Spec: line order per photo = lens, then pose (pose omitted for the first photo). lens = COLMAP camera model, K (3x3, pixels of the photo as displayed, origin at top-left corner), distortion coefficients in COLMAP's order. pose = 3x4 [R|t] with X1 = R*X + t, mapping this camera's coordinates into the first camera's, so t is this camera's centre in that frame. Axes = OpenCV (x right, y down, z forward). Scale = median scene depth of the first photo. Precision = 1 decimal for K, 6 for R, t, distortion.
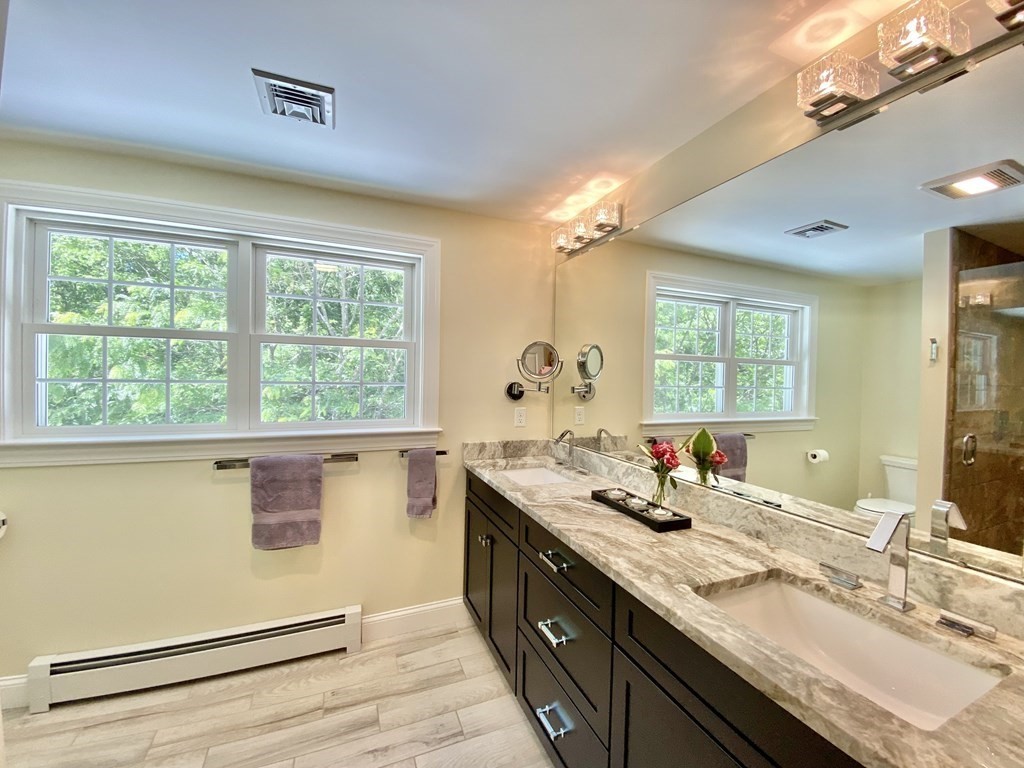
lens RADIAL K [[422.6, 0, 513.9], [0, 422.6, 380.4], [0, 0, 1]] dist [-0.021915, -0.004619]
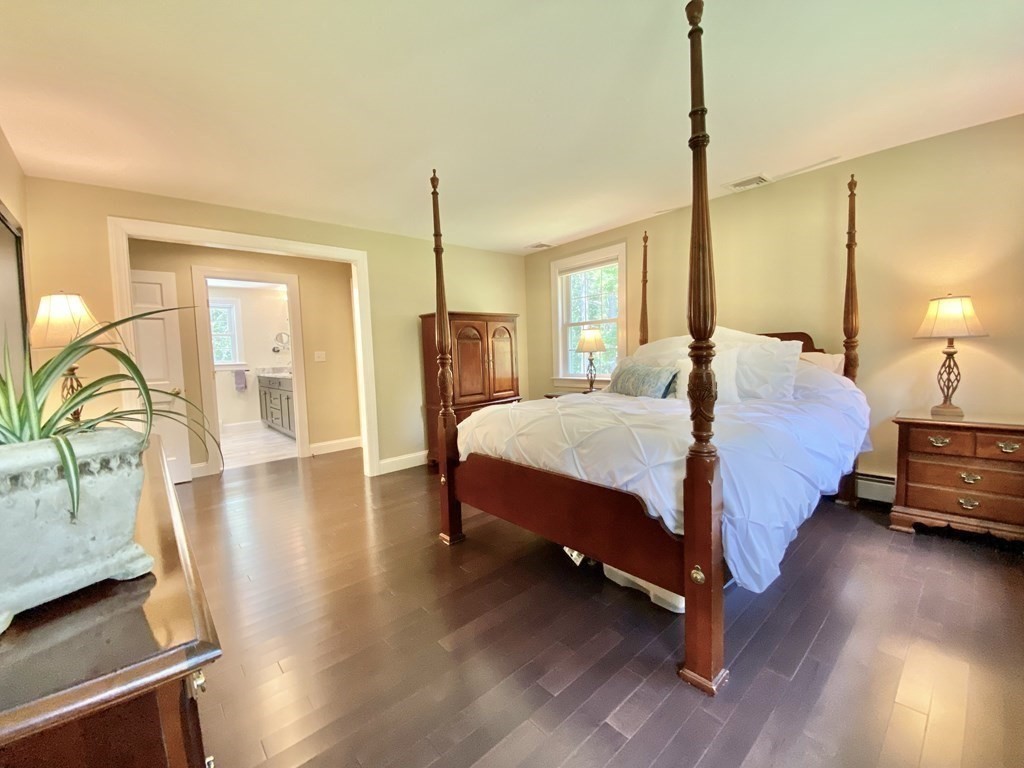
lens RADIAL K [[422.6, 0, 510.1], [0, 422.6, 377.9], [0, 0, 1]] dist [-0.021915, -0.004619]
pose [[0.943399, -0.079040, 0.322105, 0.573232], [0.064241, 0.996343, 0.056336, 0.158096], [-0.325380, -0.032455, 0.945026, -2.207855]]
